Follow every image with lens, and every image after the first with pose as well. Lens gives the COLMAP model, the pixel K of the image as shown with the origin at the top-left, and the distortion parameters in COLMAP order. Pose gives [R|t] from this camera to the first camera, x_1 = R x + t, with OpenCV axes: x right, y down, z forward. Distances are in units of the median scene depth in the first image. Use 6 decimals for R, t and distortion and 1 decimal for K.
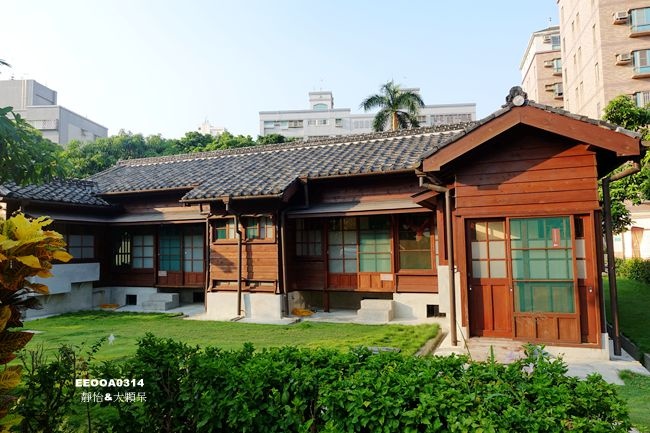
lens RADIAL K [[488.2, 0, 325.0], [0, 488.2, 216.5], [0, 0, 1]] dist [0.005631, 0.000110]
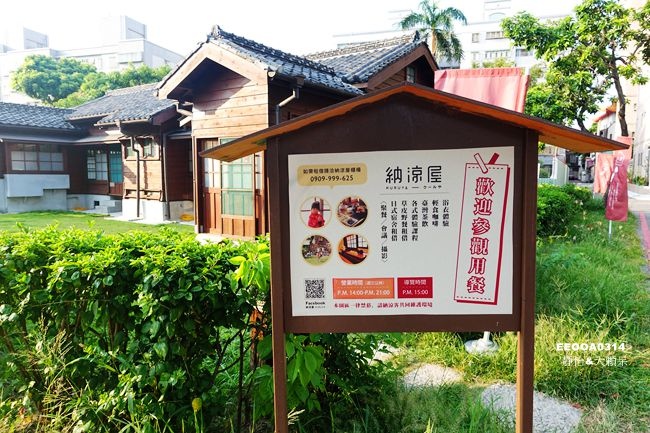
lens RADIAL K [[488.2, 0, 325.0], [0, 488.2, 216.5], [0, 0, 1]] dist [0.005631, 0.000110]
pose [[0.967928, 0.042206, -0.247657, 0.575427], [-0.003982, 0.988241, 0.152852, 0.005754], [0.251196, -0.146963, 0.956714, -0.076854]]
